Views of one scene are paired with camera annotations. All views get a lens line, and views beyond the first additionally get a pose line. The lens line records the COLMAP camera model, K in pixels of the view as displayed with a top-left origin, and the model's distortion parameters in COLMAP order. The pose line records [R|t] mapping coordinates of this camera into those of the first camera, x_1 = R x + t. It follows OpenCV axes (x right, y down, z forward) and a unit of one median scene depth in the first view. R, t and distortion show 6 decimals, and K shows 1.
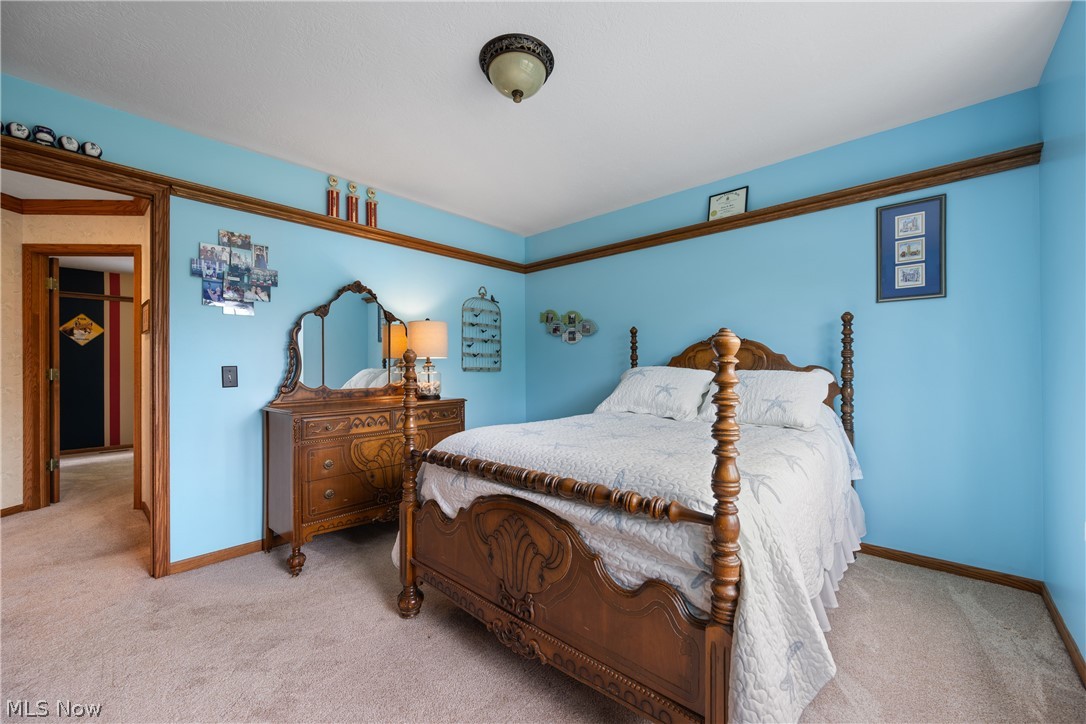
lens RADIAL K [[425.8, 0, 550.2], [0, 425.8, 368.3], [0, 0, 1]] dist [0.000206, -0.000187]
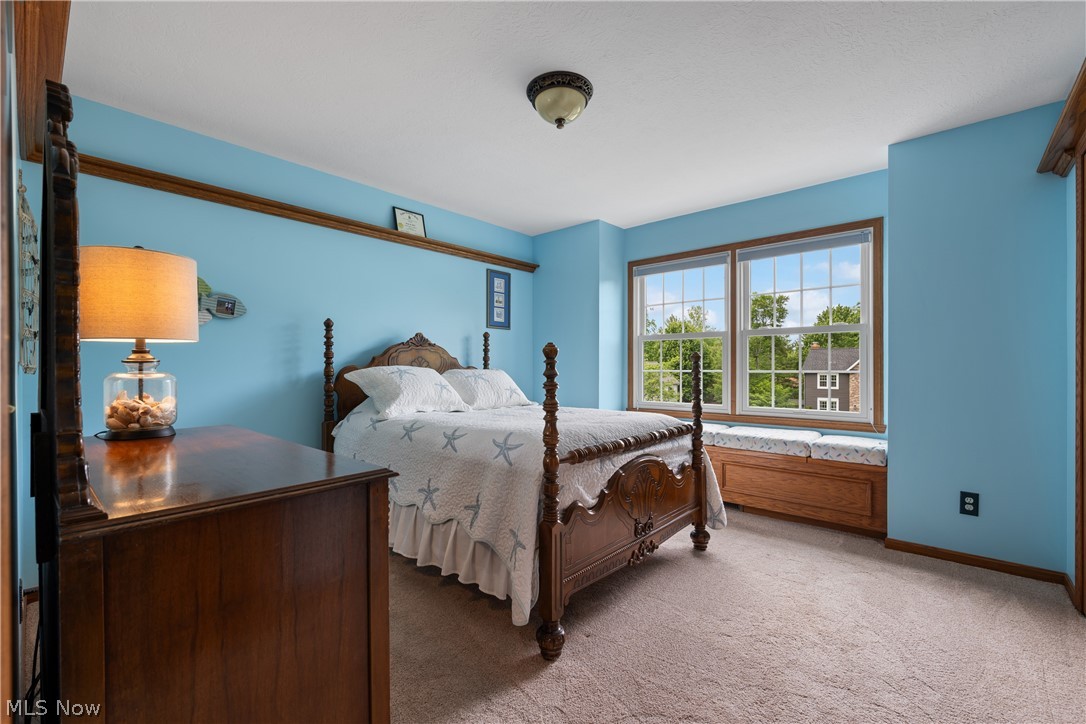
lens RADIAL K [[457.8, 0, 548.6], [0, 457.8, 362.6], [0, 0, 1]] dist [0.003859, 0.000428]
pose [[0.012841, 0.015931, 0.999791, -0.974053], [-0.003089, 0.999869, -0.015892, 0.004520], [-0.999913, -0.002885, 0.012888, 0.759680]]
